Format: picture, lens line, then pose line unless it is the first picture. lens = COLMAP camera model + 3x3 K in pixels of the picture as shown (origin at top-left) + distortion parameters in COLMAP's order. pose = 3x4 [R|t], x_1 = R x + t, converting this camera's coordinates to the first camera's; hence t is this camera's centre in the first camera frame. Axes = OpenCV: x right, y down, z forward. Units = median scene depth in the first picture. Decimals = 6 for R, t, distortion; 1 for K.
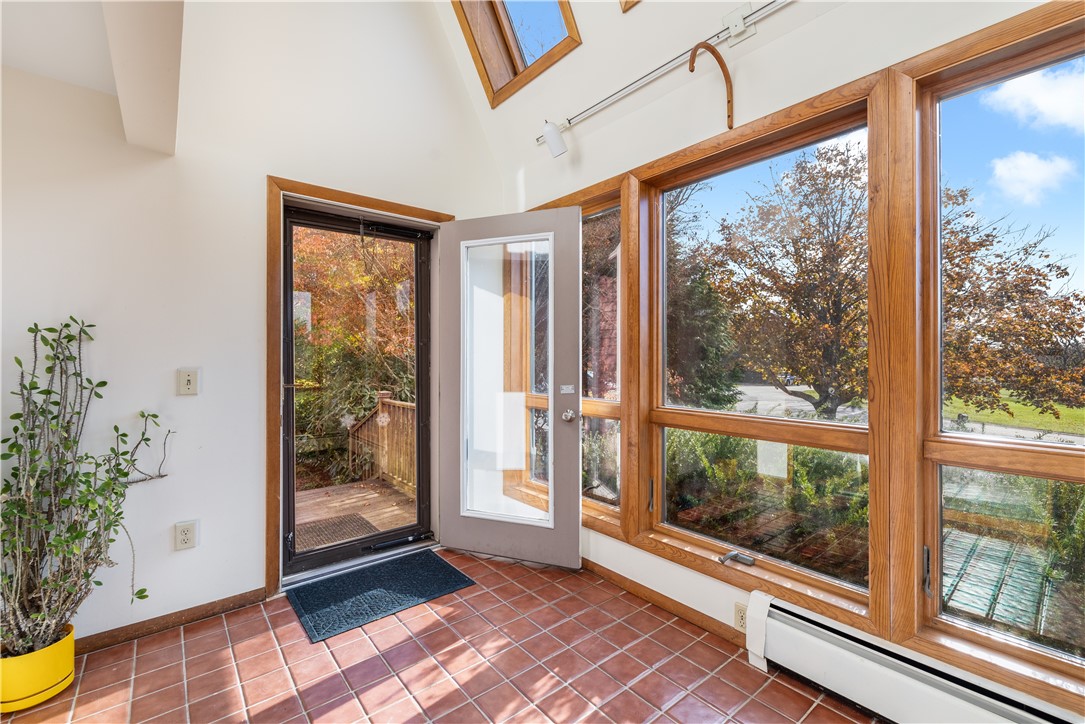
lens RADIAL K [[463.3, 0, 538.1], [0, 463.3, 359.1], [0, 0, 1]] dist [-0.000688, -0.000023]
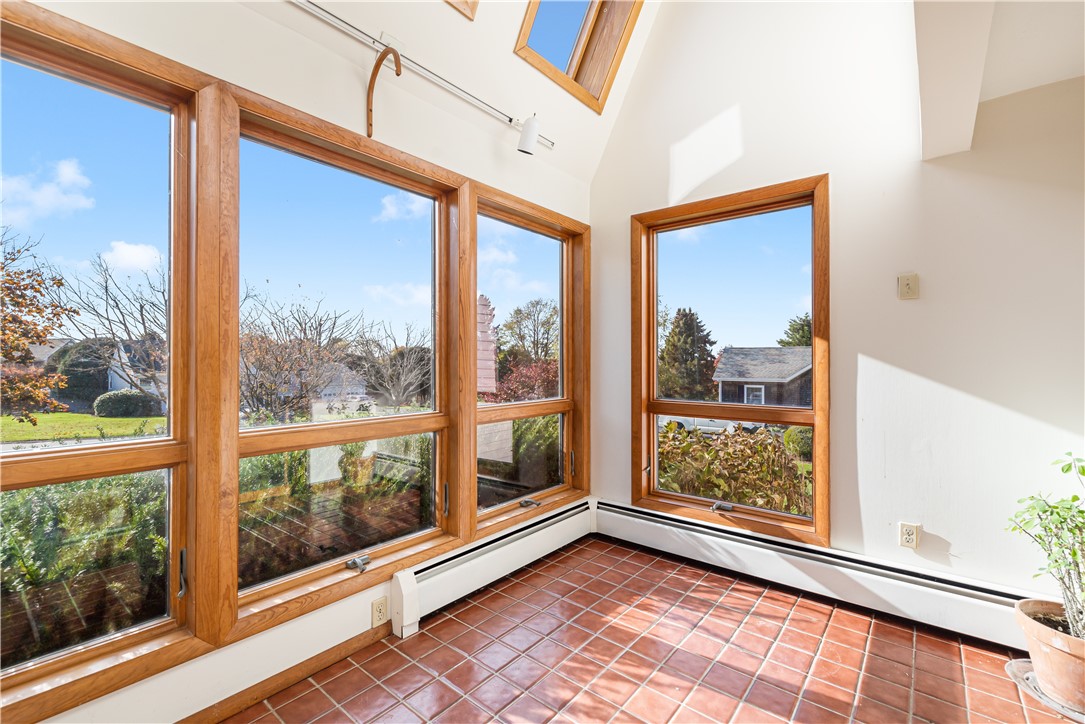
lens RADIAL K [[463.3, 0, 538.1], [0, 463.3, 359.1], [0, 0, 1]] dist [-0.000688, -0.000023]
pose [[-0.186410, 0.009461, 0.982426, -0.617467], [0.008032, 0.999935, -0.008105, 0.001406], [-0.982439, 0.006379, -0.186474, 0.790892]]
